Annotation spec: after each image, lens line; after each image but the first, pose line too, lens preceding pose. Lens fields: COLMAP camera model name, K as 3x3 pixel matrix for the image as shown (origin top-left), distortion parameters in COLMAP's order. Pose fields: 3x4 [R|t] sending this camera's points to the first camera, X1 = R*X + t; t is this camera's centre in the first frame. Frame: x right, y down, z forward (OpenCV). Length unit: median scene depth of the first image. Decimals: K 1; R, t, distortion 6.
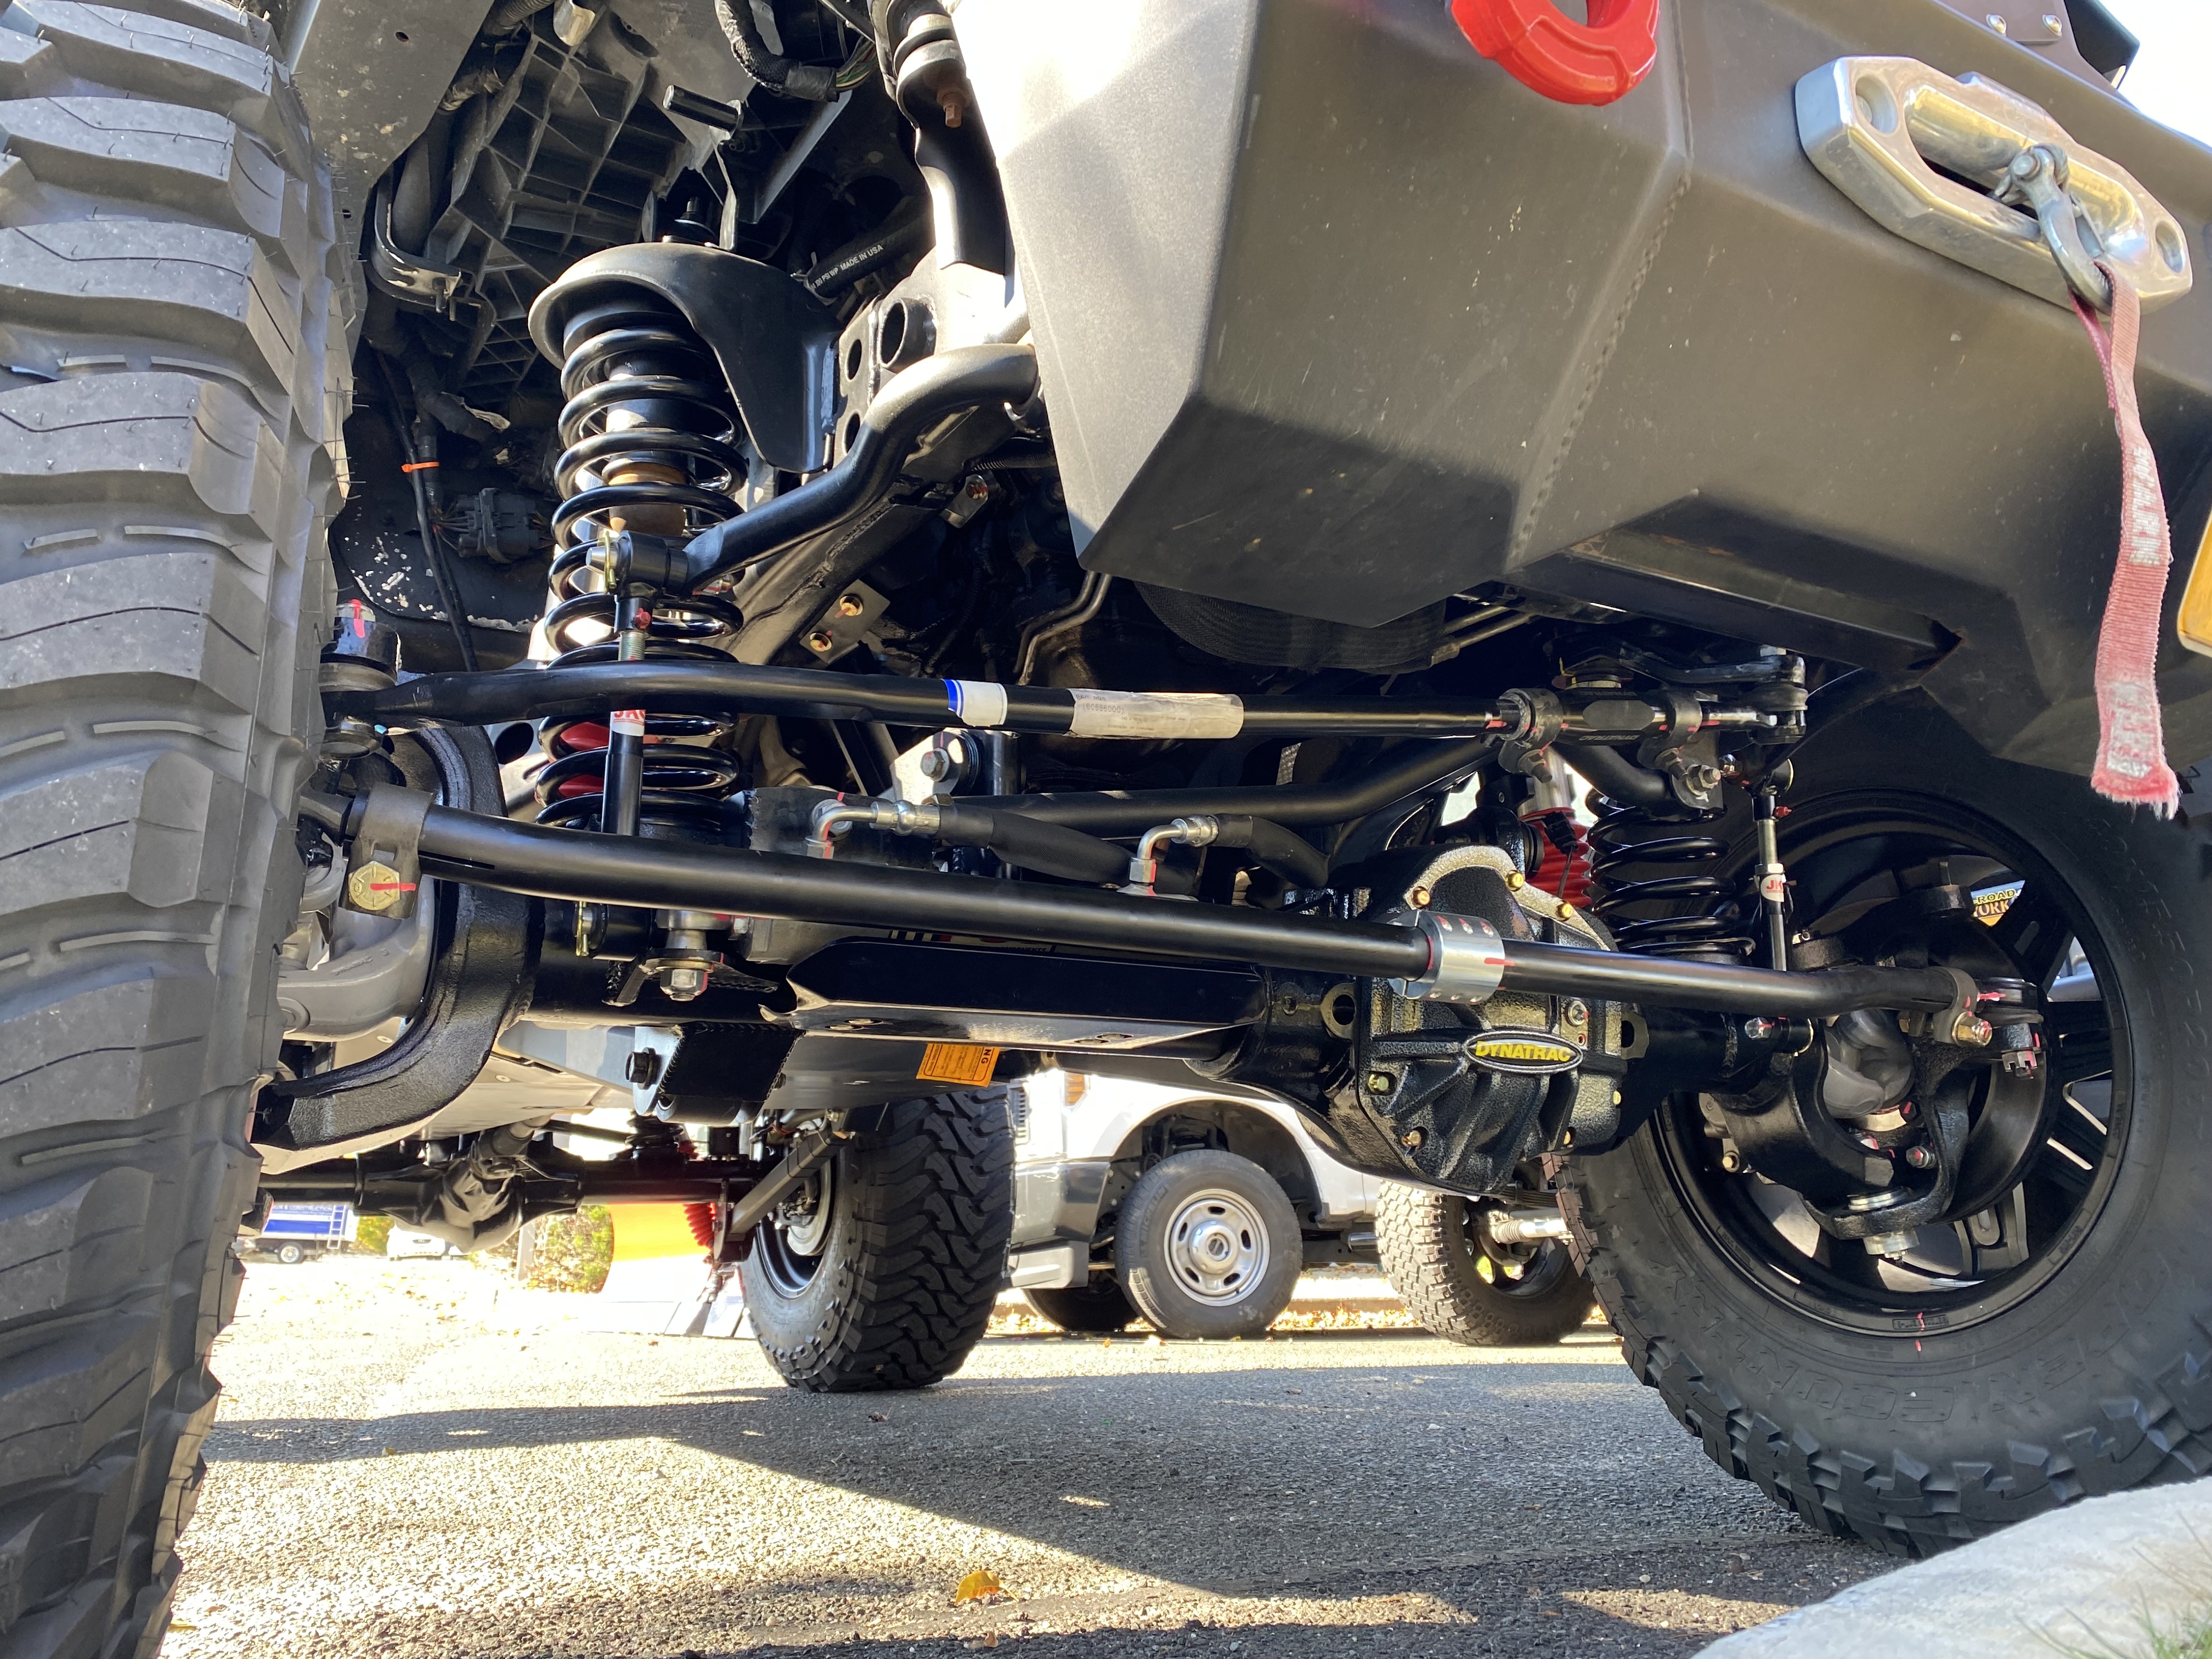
lens RADIAL K [[1723.9, 0, 1099.8], [0, 1723.9, 811.2], [0, 0, 1]] dist [0.016641, -0.021973]
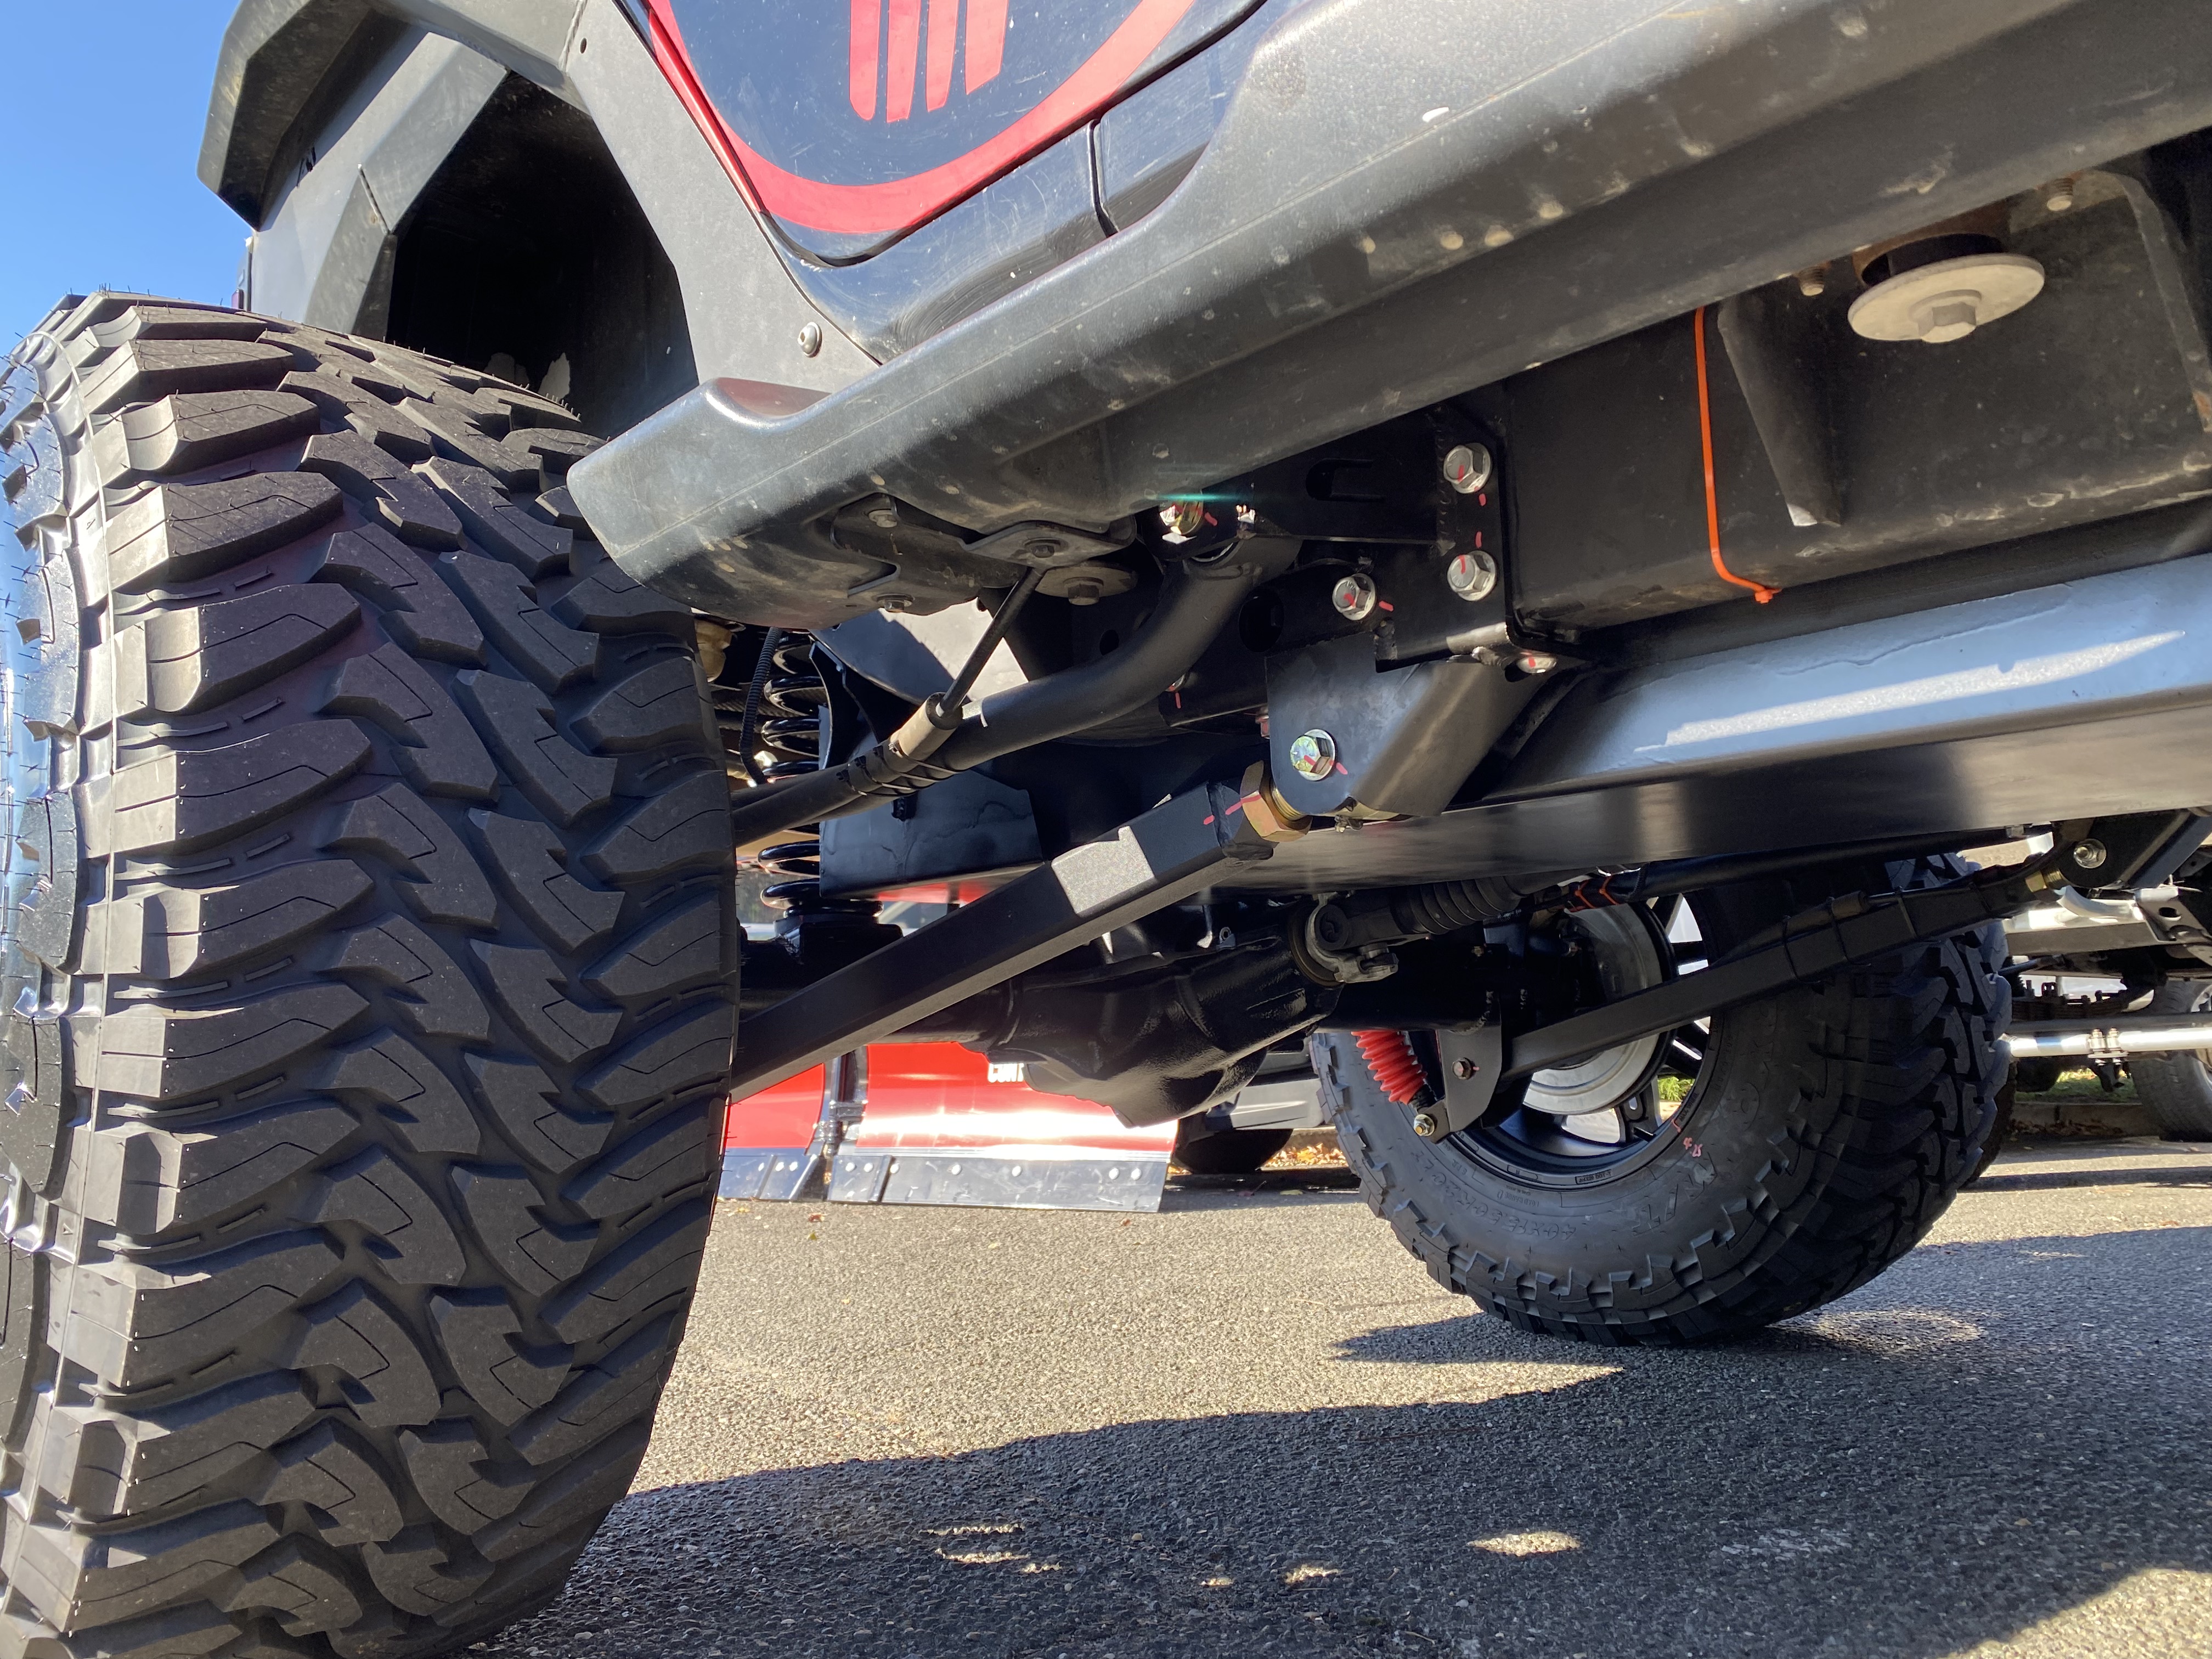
lens RADIAL K [[1723.9, 0, 1117.4], [0, 1723.9, 817.4], [0, 0, 1]] dist [0.016641, -0.021973]
pose [[0.986683, 0.004600, 0.162589, -0.974454], [-0.021779, 0.994335, 0.104039, 0.229542], [-0.161189, -0.106195, 0.981194, 1.069442]]
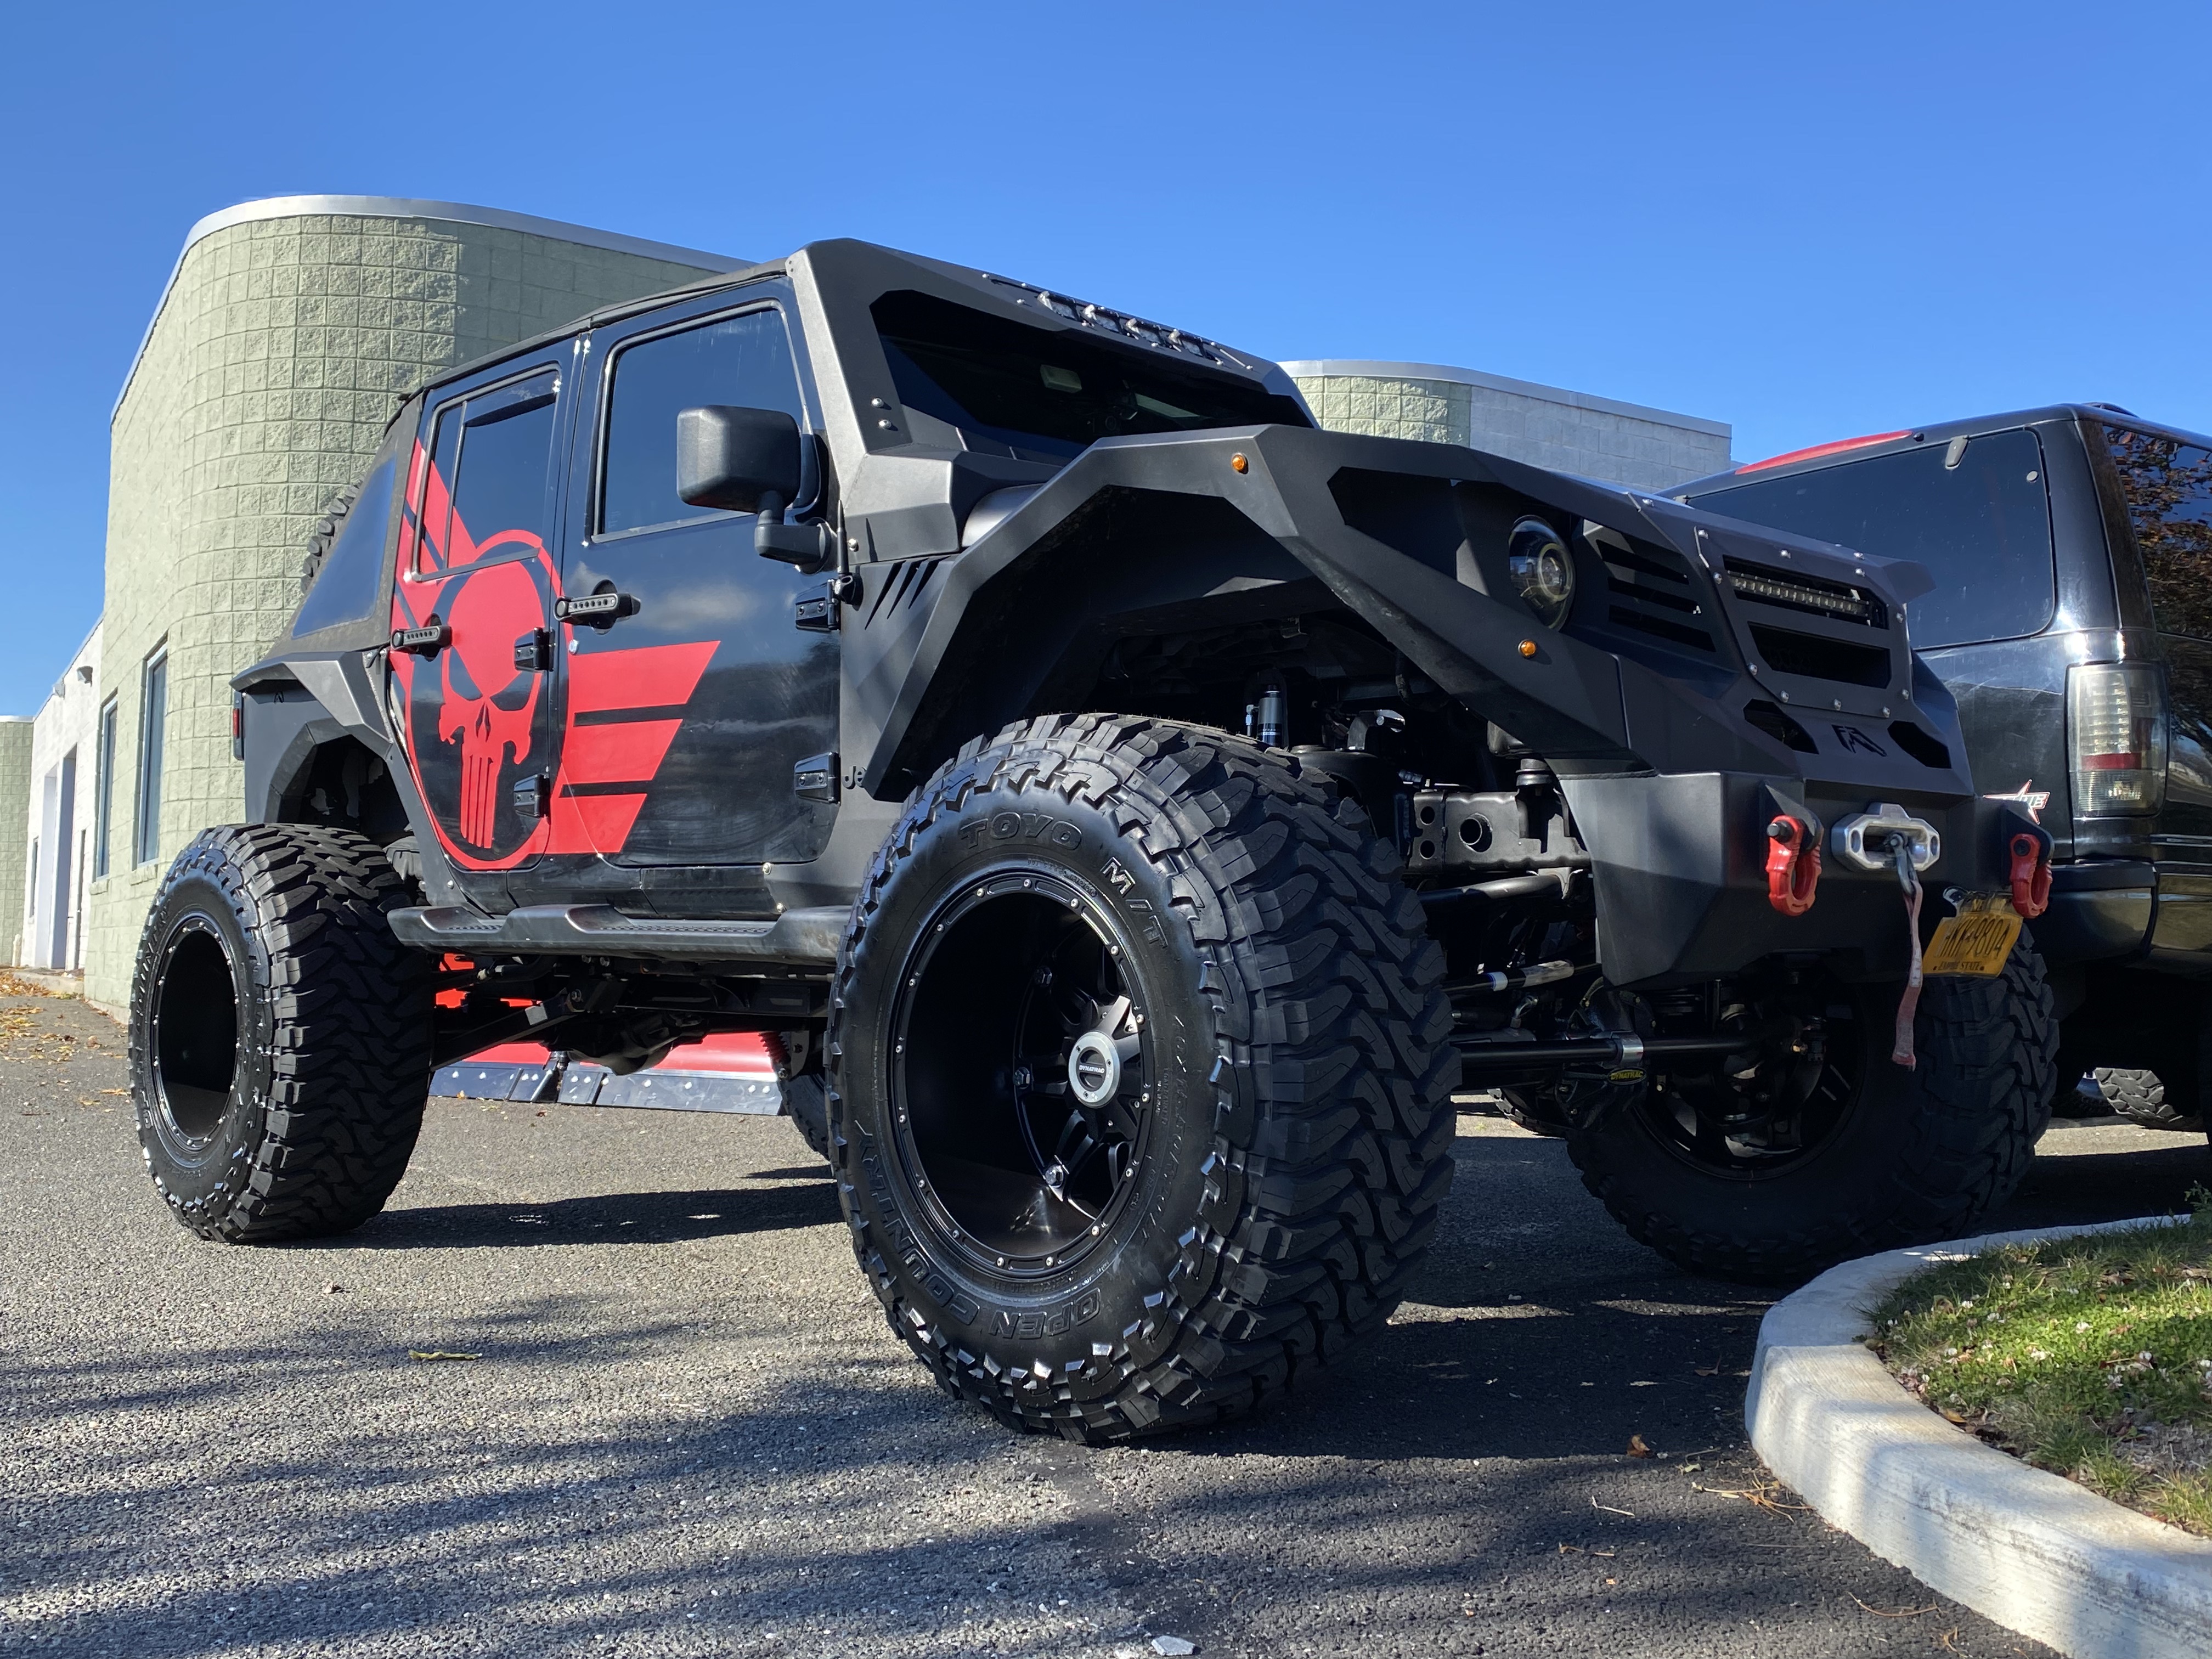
lens RADIAL K [[2023.1, 0, 1133.2], [0, 2023.1, 865.5], [0, 0, 1]] dist [0.011766, 0.000000]
pose [[0.974172, 0.020658, 0.224860, -0.719817], [-0.066093, 0.978282, 0.196461, -0.444022], [-0.215918, -0.206248, 0.954380, -0.966663]]
